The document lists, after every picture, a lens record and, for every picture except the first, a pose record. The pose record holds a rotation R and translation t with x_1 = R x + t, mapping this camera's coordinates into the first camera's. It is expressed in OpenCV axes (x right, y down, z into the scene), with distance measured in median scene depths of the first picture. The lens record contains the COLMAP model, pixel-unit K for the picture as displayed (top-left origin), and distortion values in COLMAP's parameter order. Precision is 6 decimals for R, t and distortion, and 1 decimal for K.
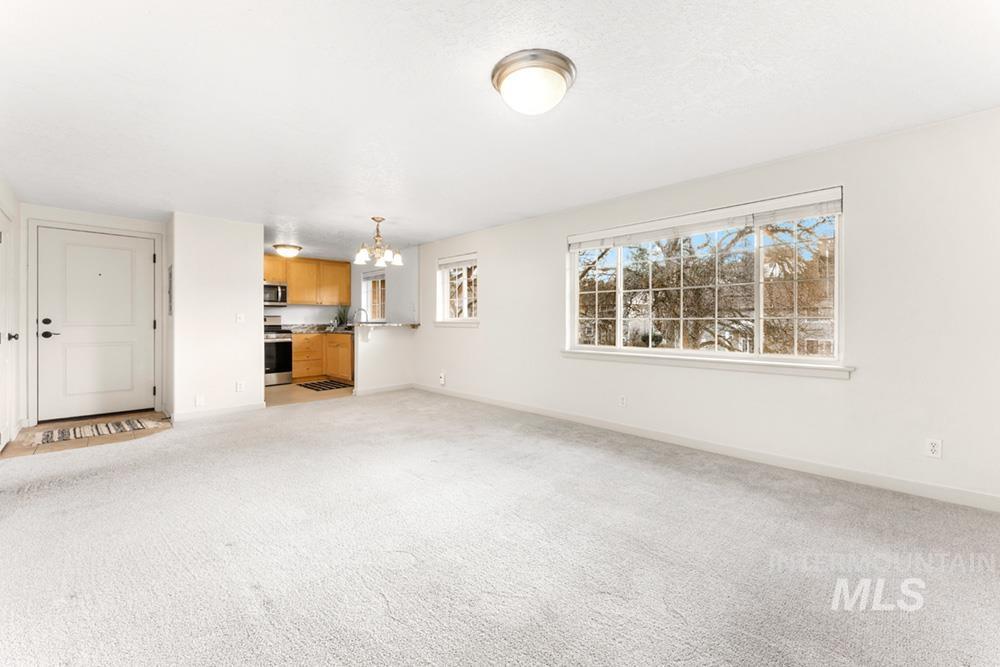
lens RADIAL K [[406.2, 0, 494.3], [0, 406.2, 324.8], [0, 0, 1]] dist [-0.004272, -0.000628]
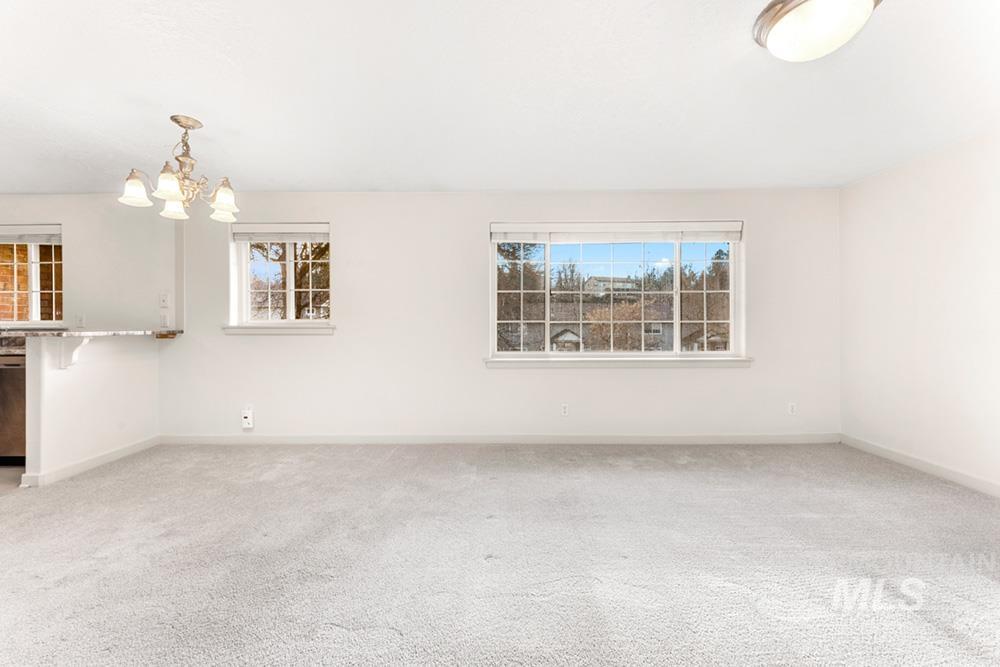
lens RADIAL K [[406.2, 0, 496.7], [0, 406.2, 330.2], [0, 0, 1]] dist [-0.004272, -0.000628]
pose [[0.701116, -0.012890, 0.712931, -0.299978], [0.010088, 0.999916, 0.008158, -0.003110], [-0.712976, 0.001472, 0.701187, 0.301281]]
